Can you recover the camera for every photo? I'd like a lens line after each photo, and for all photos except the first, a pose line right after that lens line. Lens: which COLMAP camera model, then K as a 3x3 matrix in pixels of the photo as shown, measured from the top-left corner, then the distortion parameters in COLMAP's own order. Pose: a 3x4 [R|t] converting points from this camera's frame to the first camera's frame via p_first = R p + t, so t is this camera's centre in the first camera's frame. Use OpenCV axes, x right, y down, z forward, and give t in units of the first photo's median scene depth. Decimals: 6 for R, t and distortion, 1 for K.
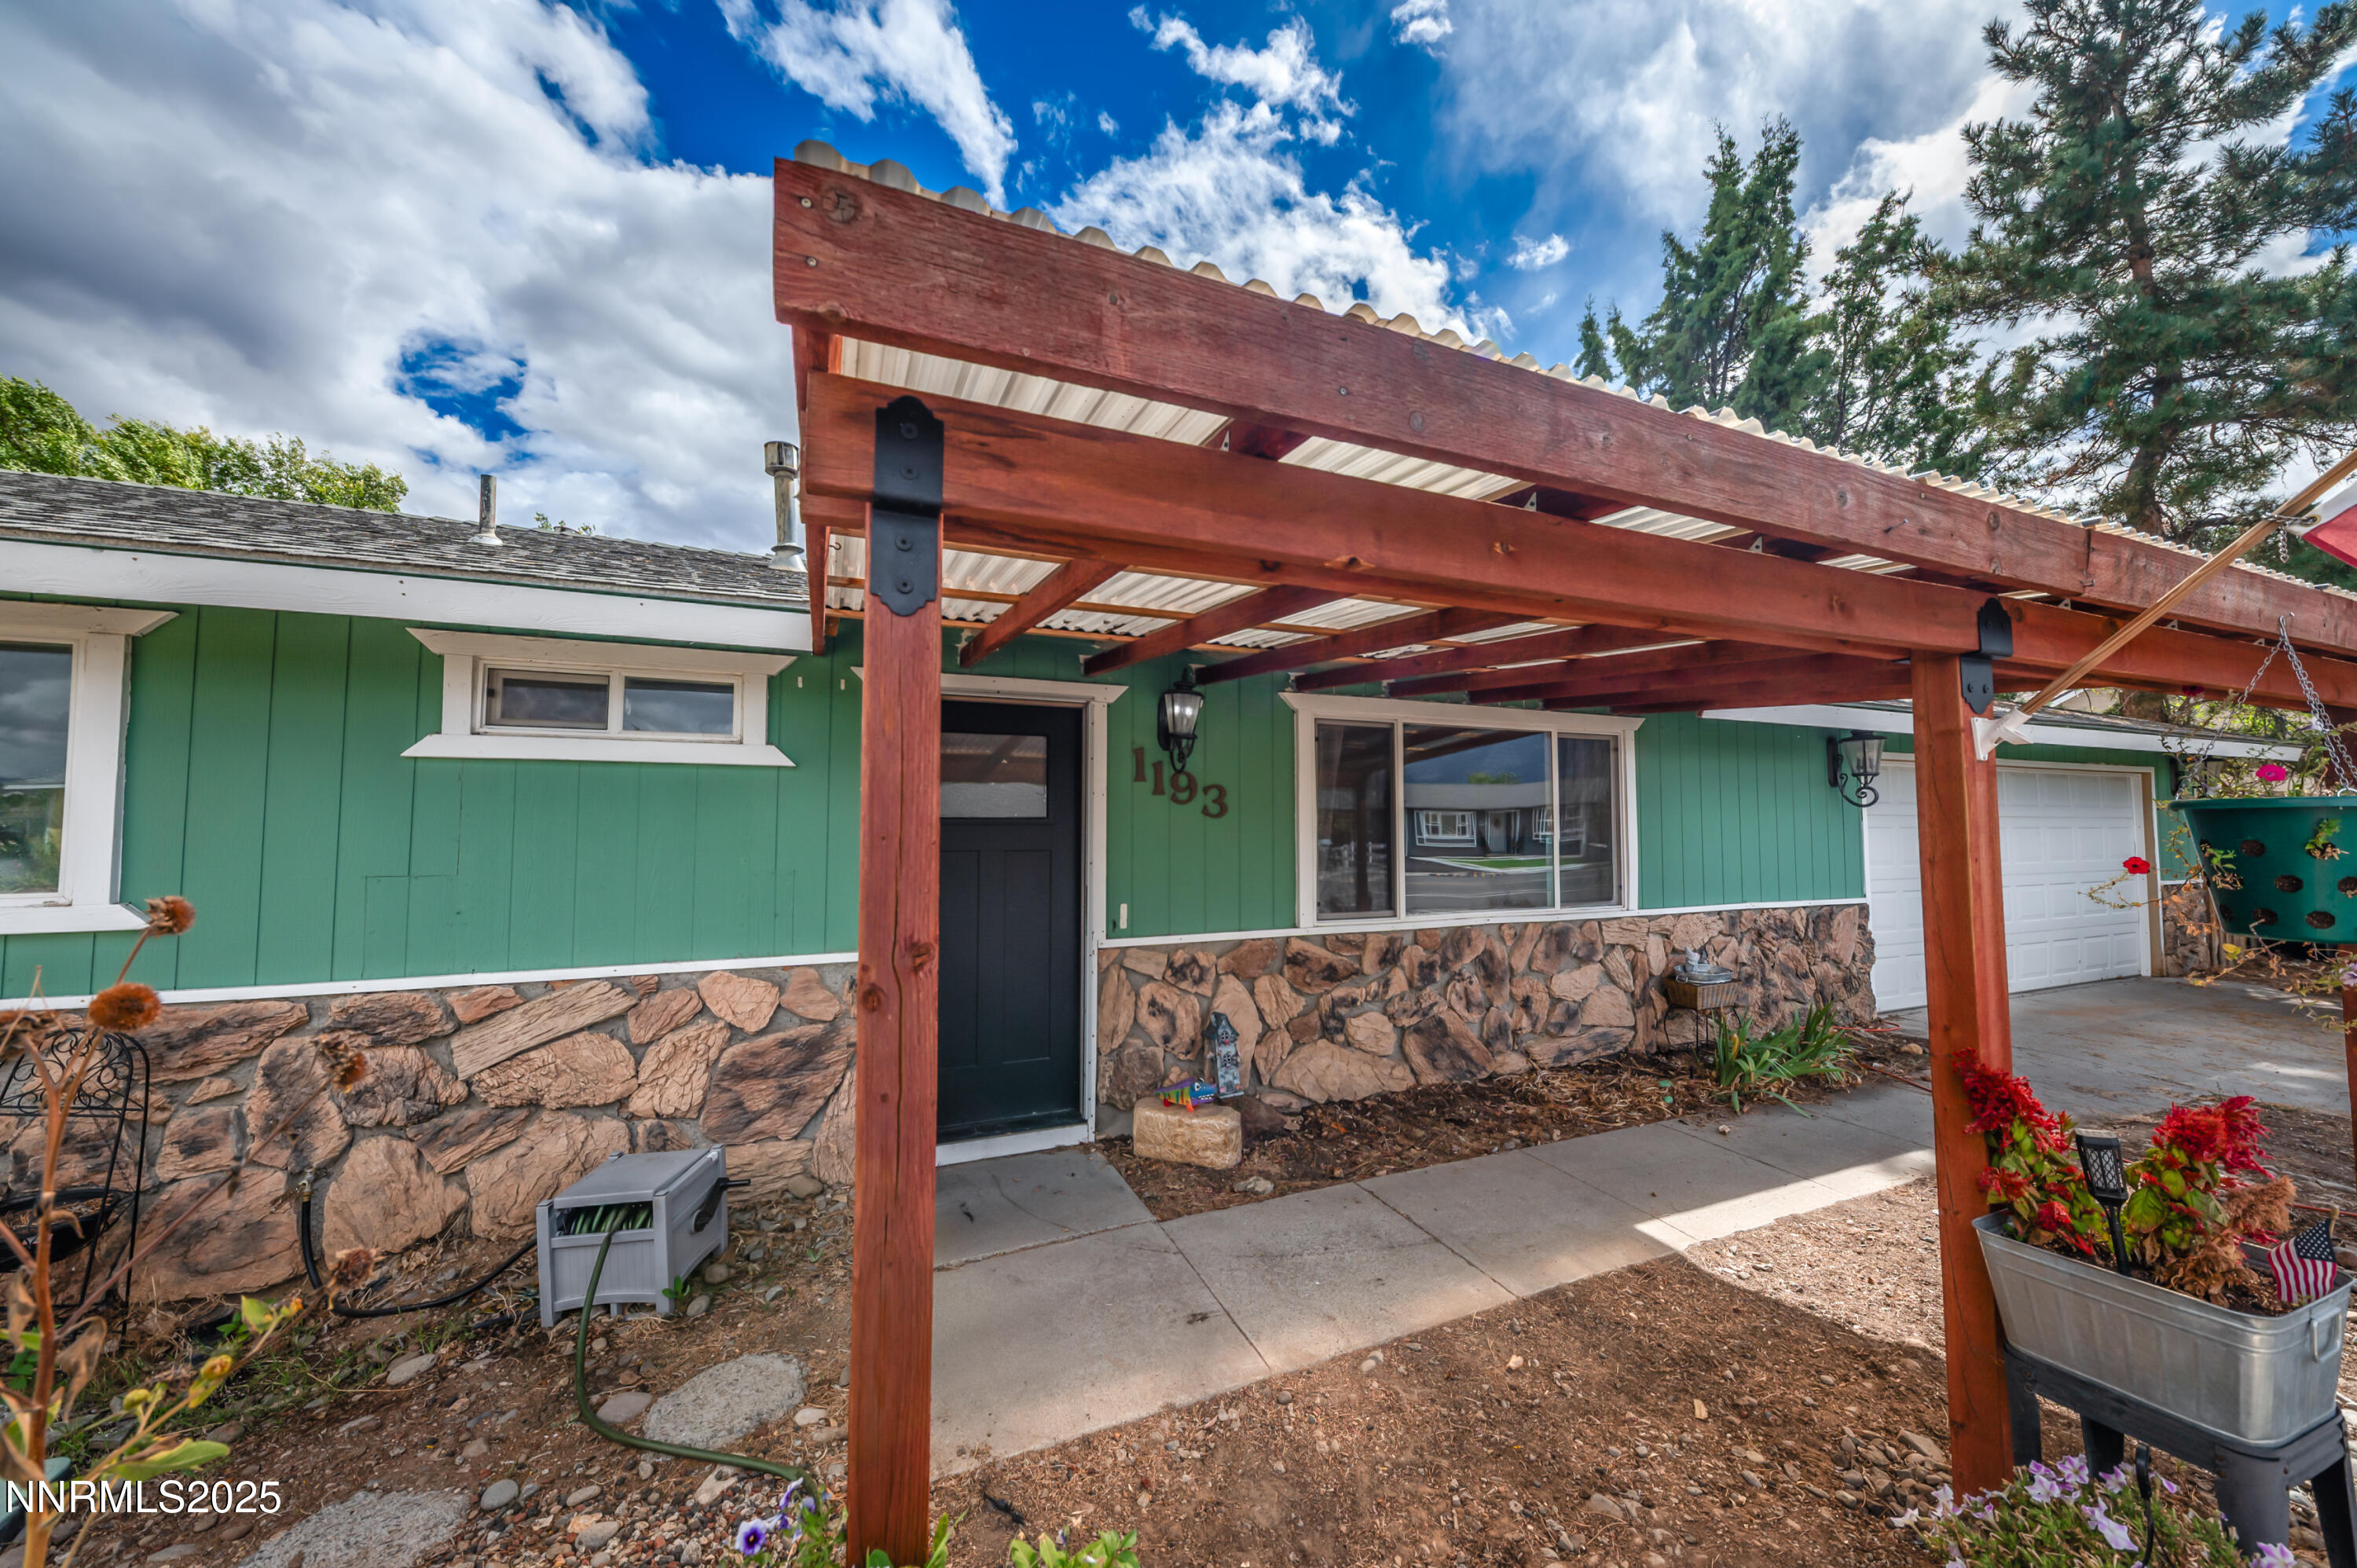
lens RADIAL K [[830.1, 0, 1178.5], [0, 830.1, 784.0], [0, 0, 1]] dist [0.000626, -0.000131]
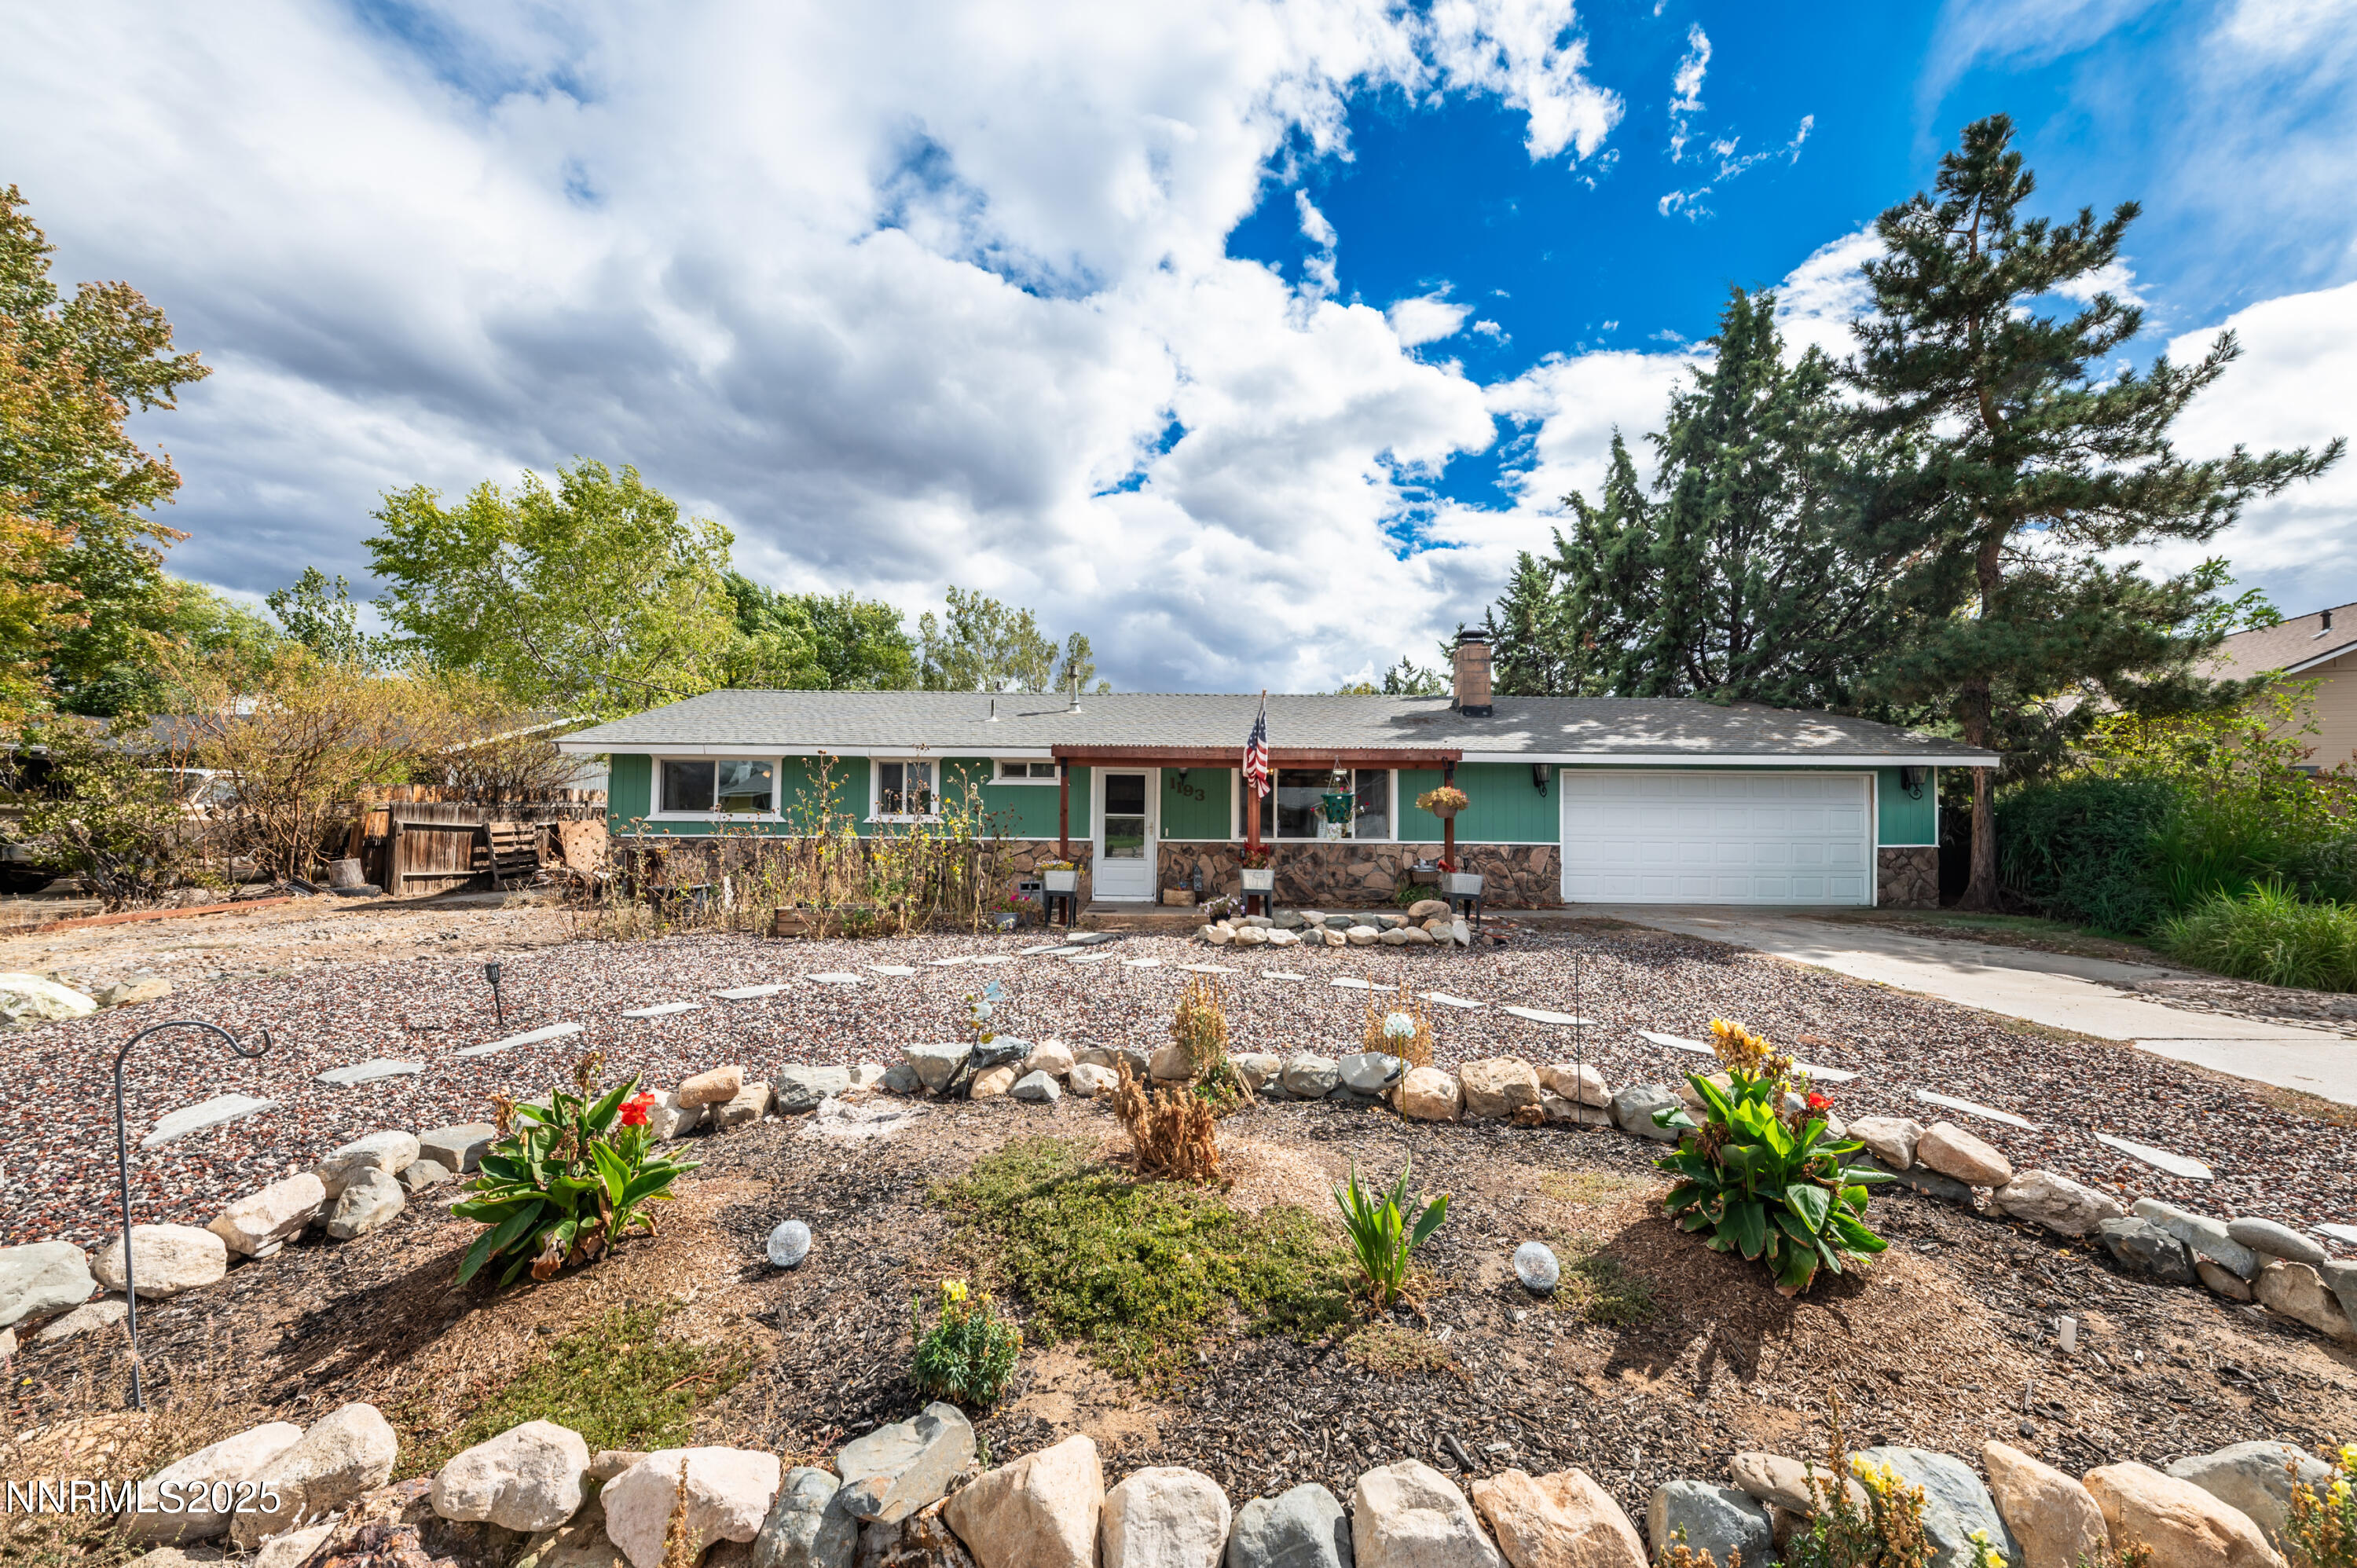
lens RADIAL K [[820.2, 0, 1171.0], [0, 820.2, 791.4], [0, 0, 1]] dist [0.006904, -0.000003]
pose [[0.930765, -0.002947, -0.365605, 1.135221], [0.009244, 0.999838, 0.015473, -0.043907], [0.365500, -0.017781, 0.930641, -1.969203]]
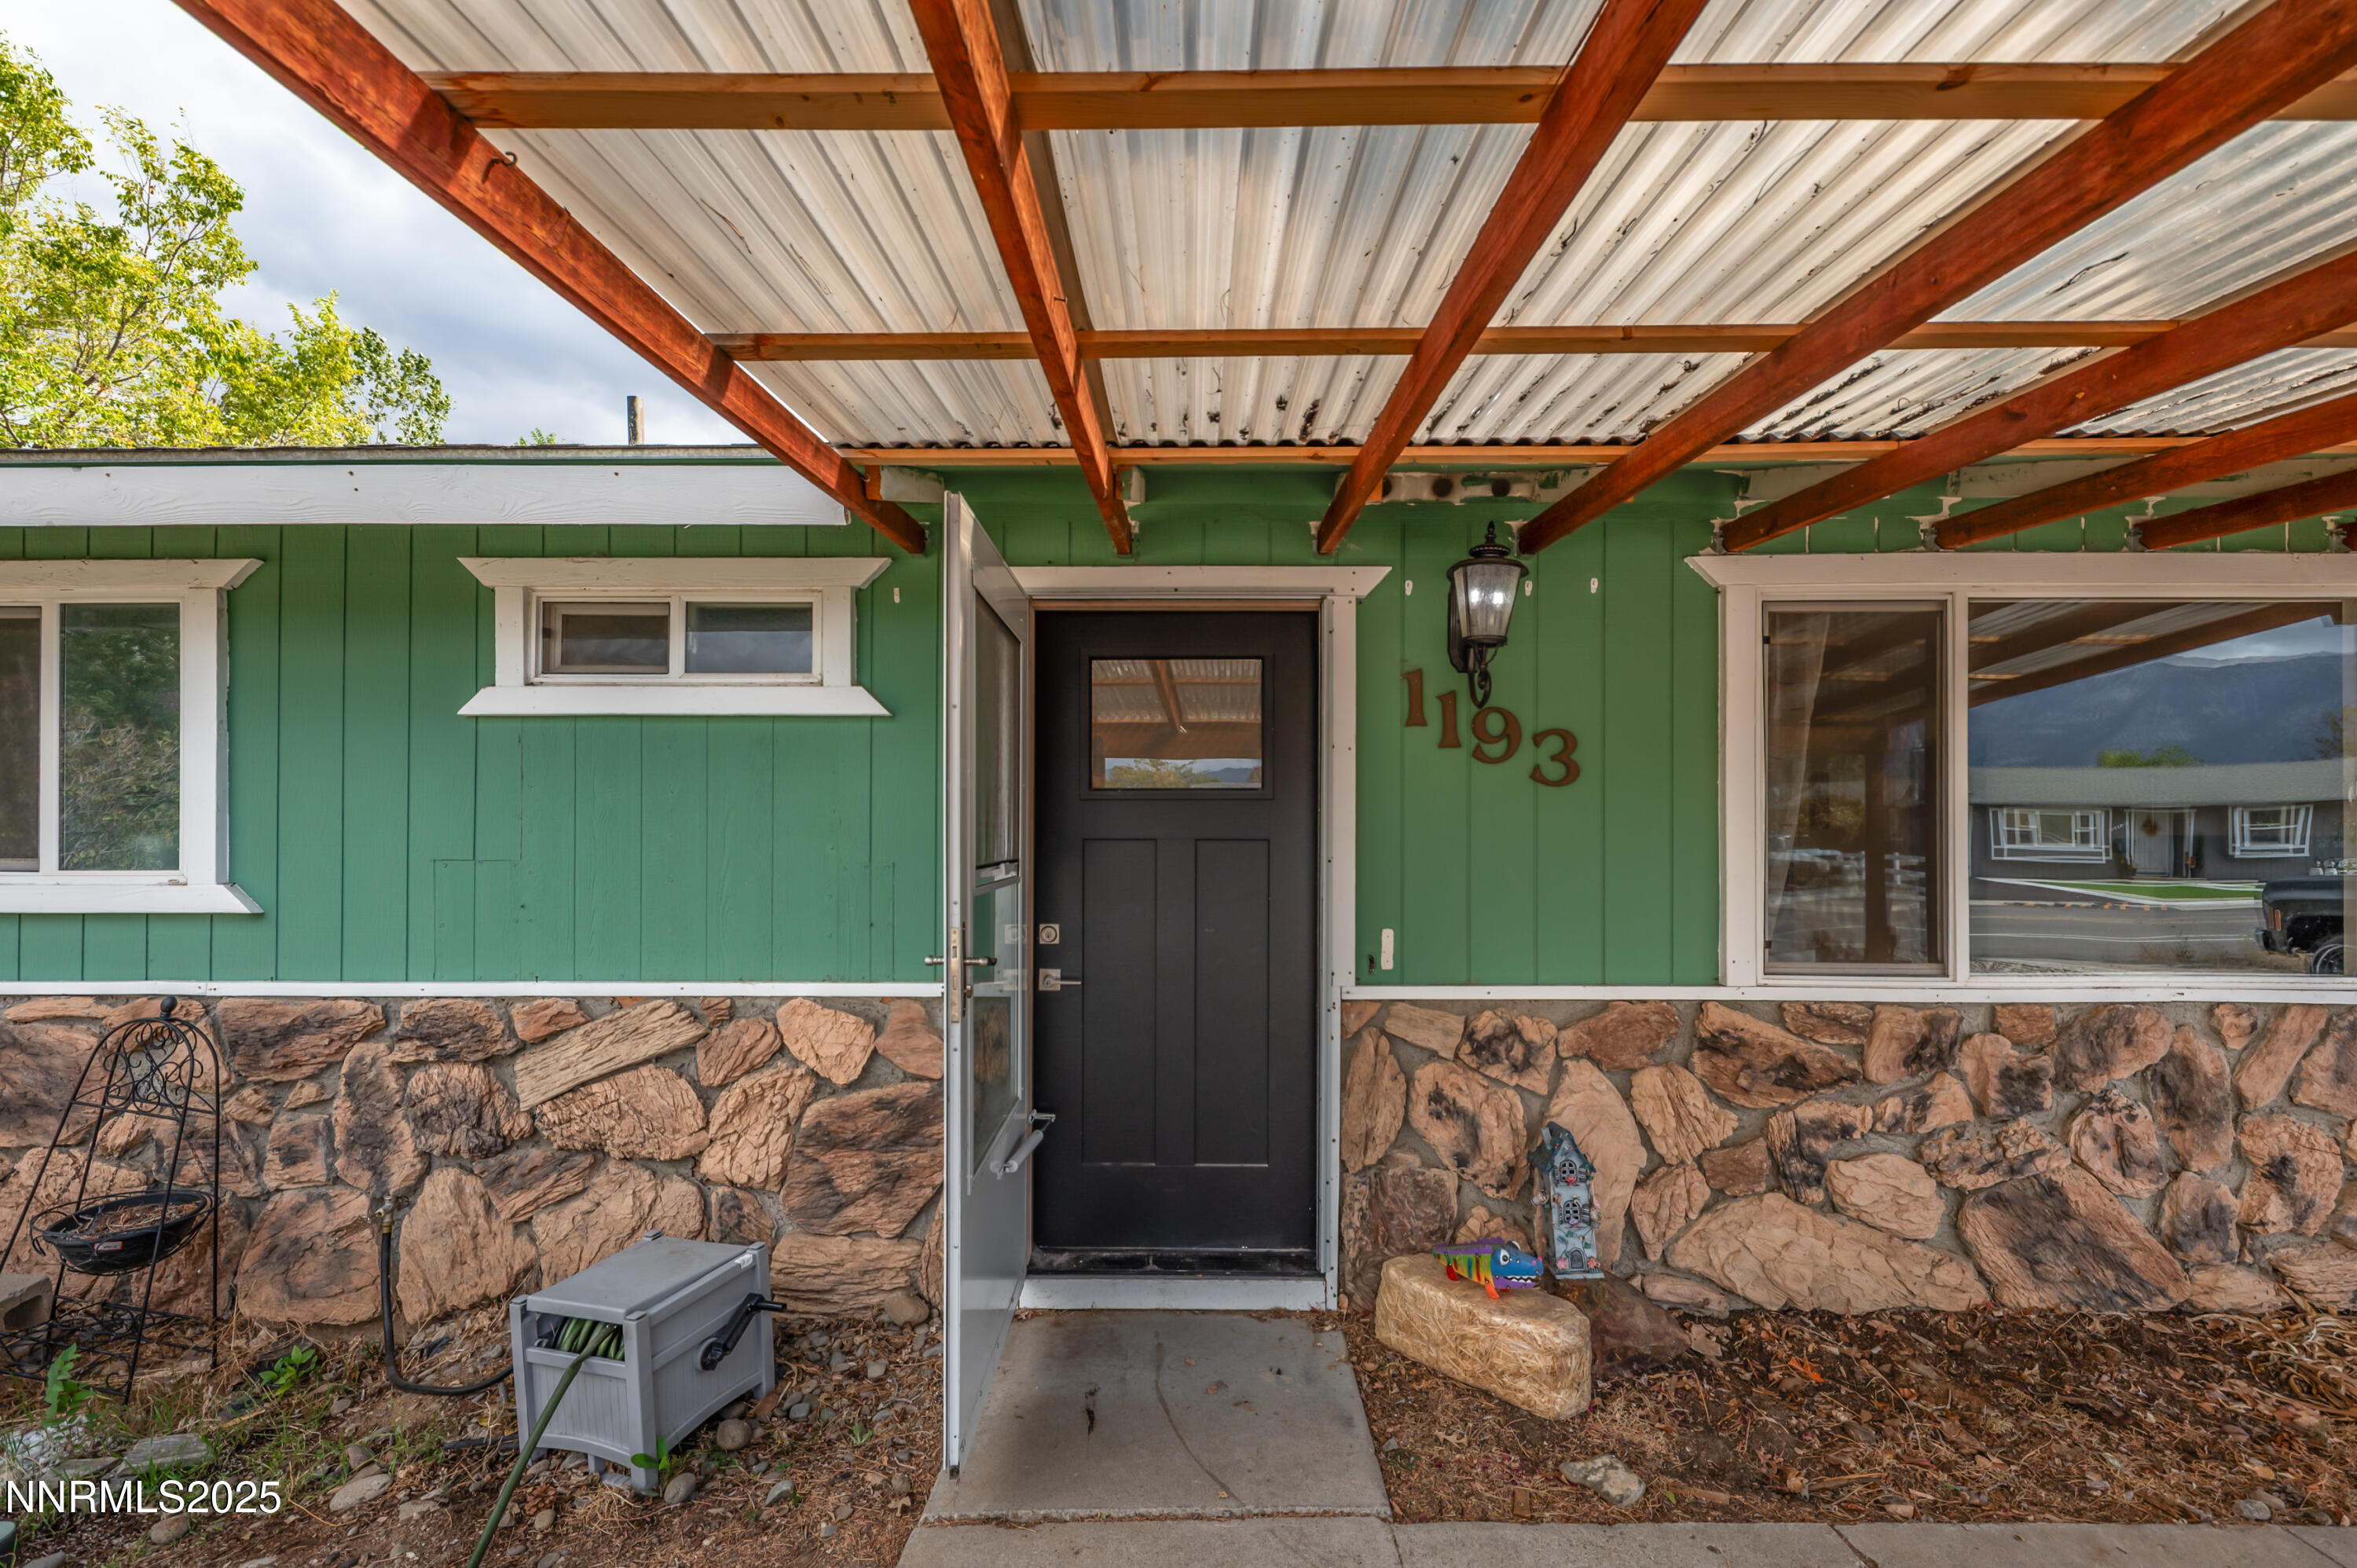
lens RADIAL K [[965.8, 0, 1178.9], [0, 965.8, 827.1], [0, 0, 1]] dist [0.016185, -0.008212]
pose [[0.915196, -0.001105, -0.403008, 0.083435], [0.018742, 0.999031, 0.039822, 0.040962], [0.402574, -0.043998, 0.914329, 0.311566]]
